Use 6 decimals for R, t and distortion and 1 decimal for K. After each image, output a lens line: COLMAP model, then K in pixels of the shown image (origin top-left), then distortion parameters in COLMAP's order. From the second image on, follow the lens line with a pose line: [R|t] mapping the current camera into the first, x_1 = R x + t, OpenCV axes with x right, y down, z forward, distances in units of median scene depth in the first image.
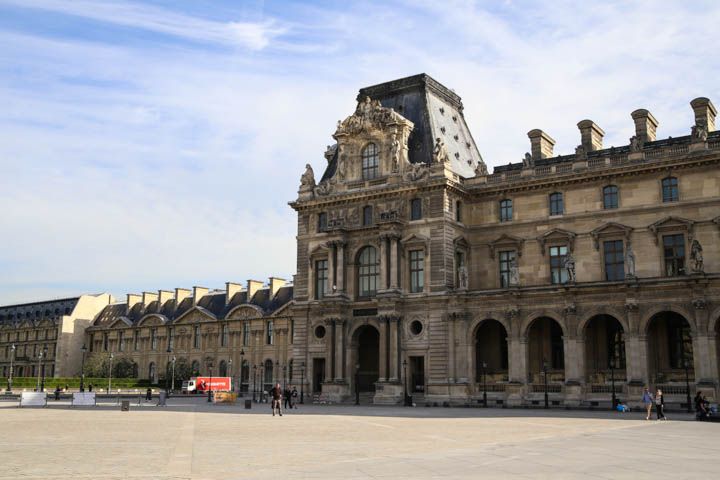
lens RADIAL K [[775.0, 0, 360.0], [0, 775.0, 240.0], [0, 0, 1]] dist [-0.083352, 0.286458]
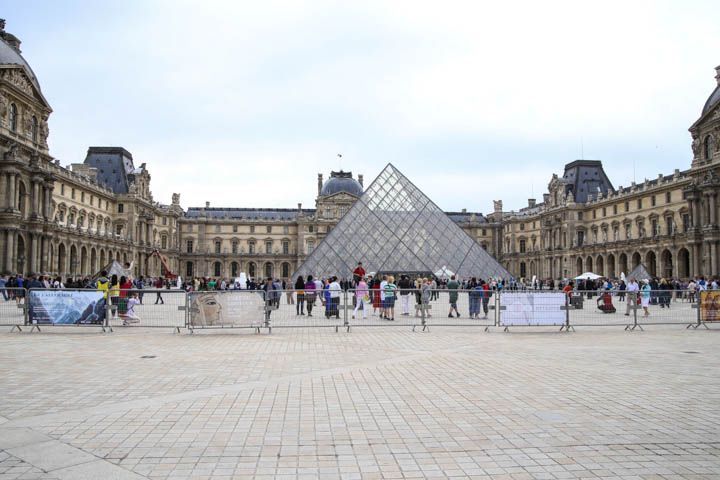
lens RADIAL K [[583.7, 0, 360.0], [0, 583.7, 240.0], [0, 0, 1]] dist [-0.137430, 0.160321]
pose [[0.628363, -0.049279, -0.776358, 1.306356], [0.132933, 0.990114, 0.044746, -0.158749], [0.766478, -0.131320, 0.628702, -0.948596]]
